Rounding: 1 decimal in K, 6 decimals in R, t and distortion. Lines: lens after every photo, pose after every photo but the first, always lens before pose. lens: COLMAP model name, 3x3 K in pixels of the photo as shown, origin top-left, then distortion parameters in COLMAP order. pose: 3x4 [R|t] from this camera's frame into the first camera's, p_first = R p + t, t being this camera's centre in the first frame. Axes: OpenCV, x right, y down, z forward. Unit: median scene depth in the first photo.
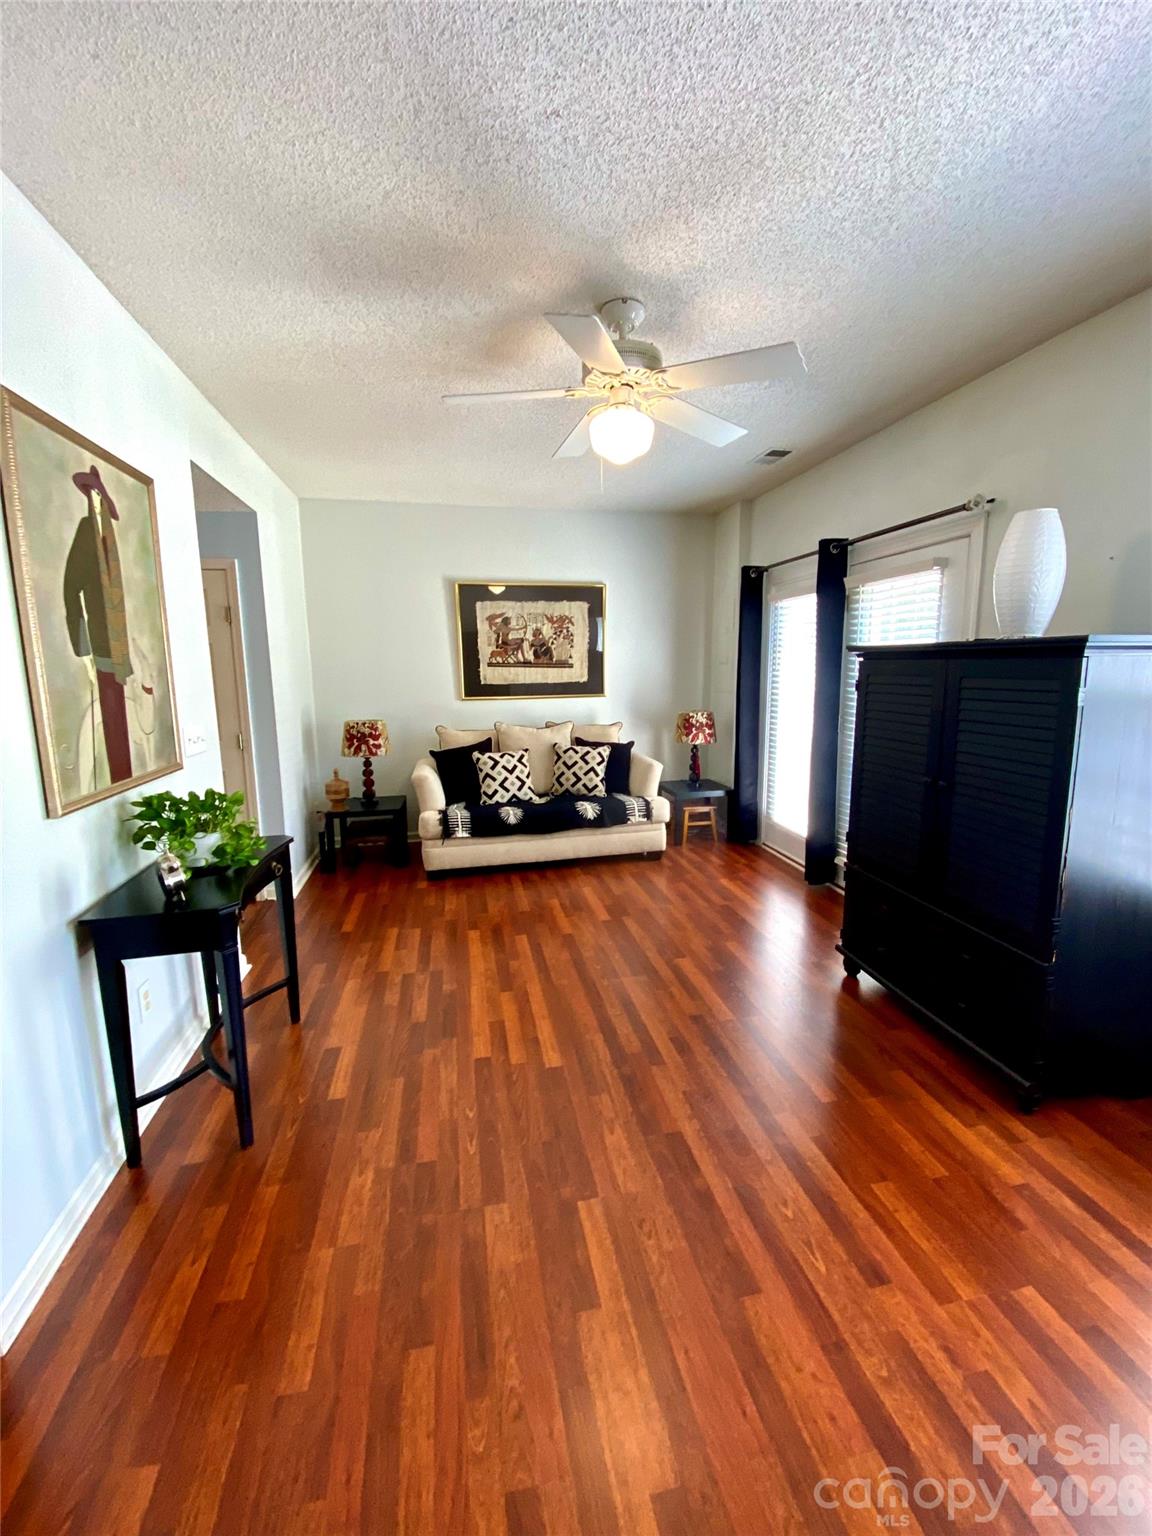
lens RADIAL K [[625.3, 0, 577.2], [0, 625.3, 761.4], [0, 0, 1]] dist [0.000970, -0.009697]
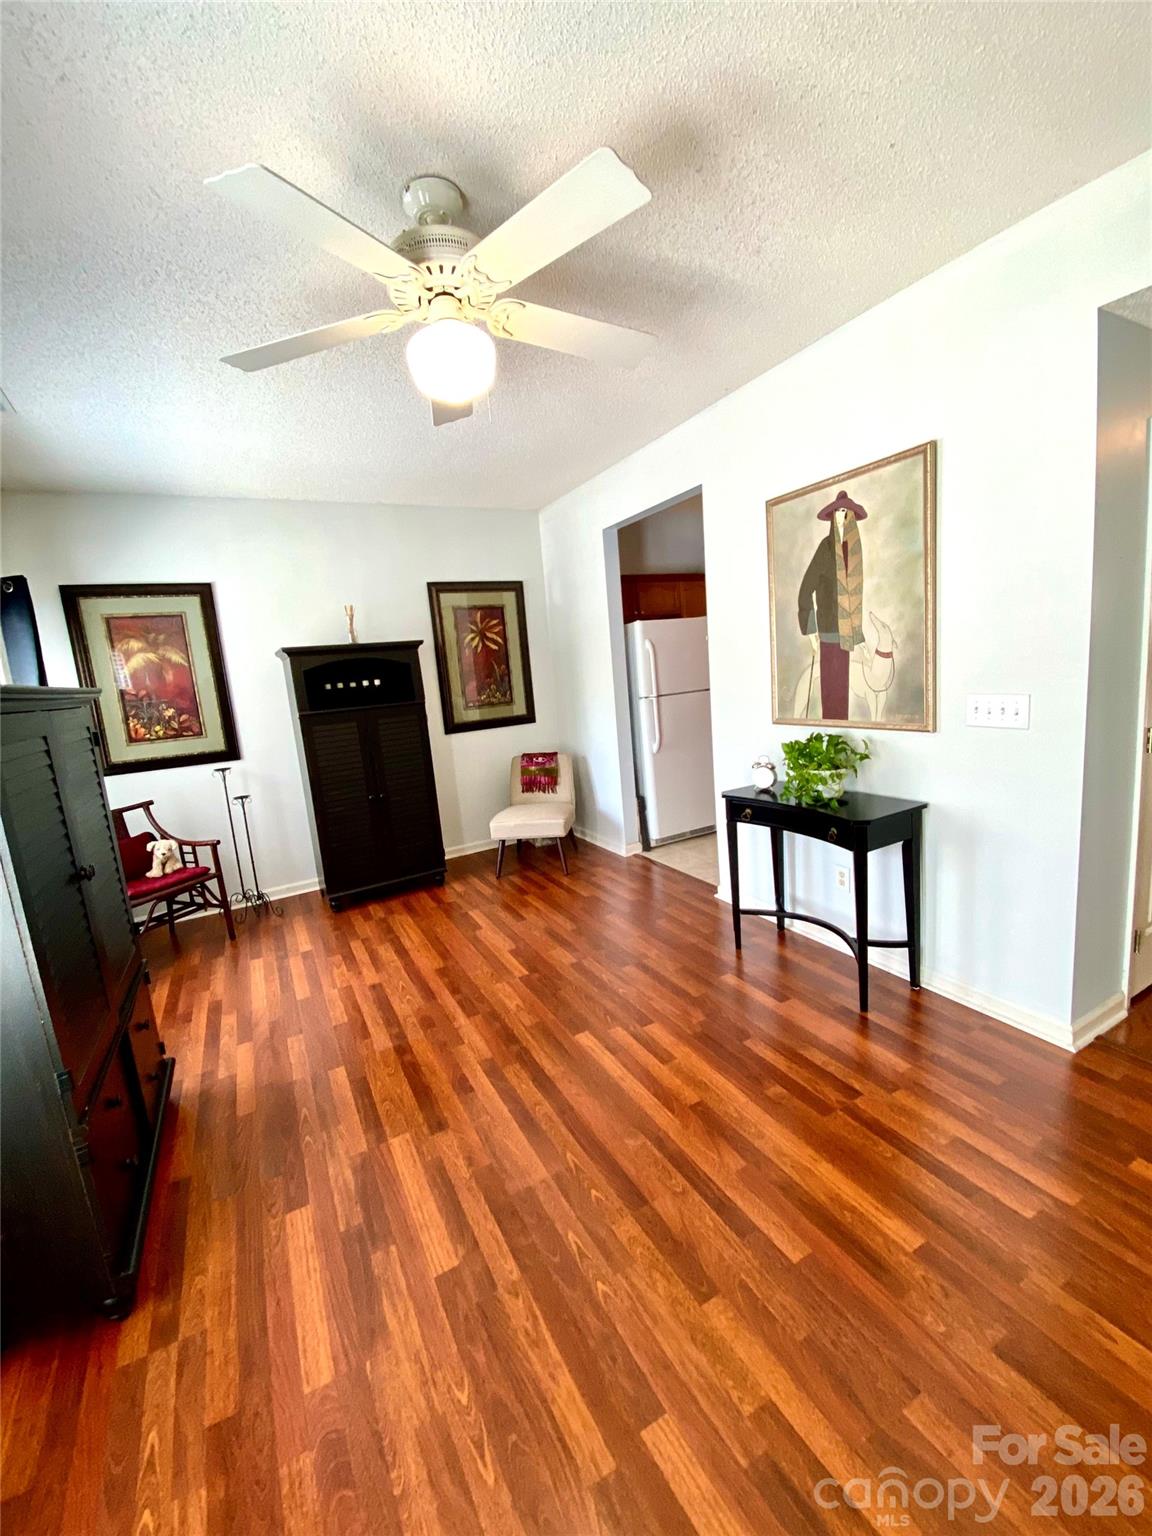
lens RADIAL K [[625.3, 0, 577.2], [0, 625.3, 761.4], [0, 0, 1]] dist [0.000970, -0.009697]
pose [[-0.953020, 0.139871, -0.268678, 0.191914], [0.054570, 0.951771, 0.301918, -0.288998], [0.297950, 0.273072, -0.914690, 1.835099]]
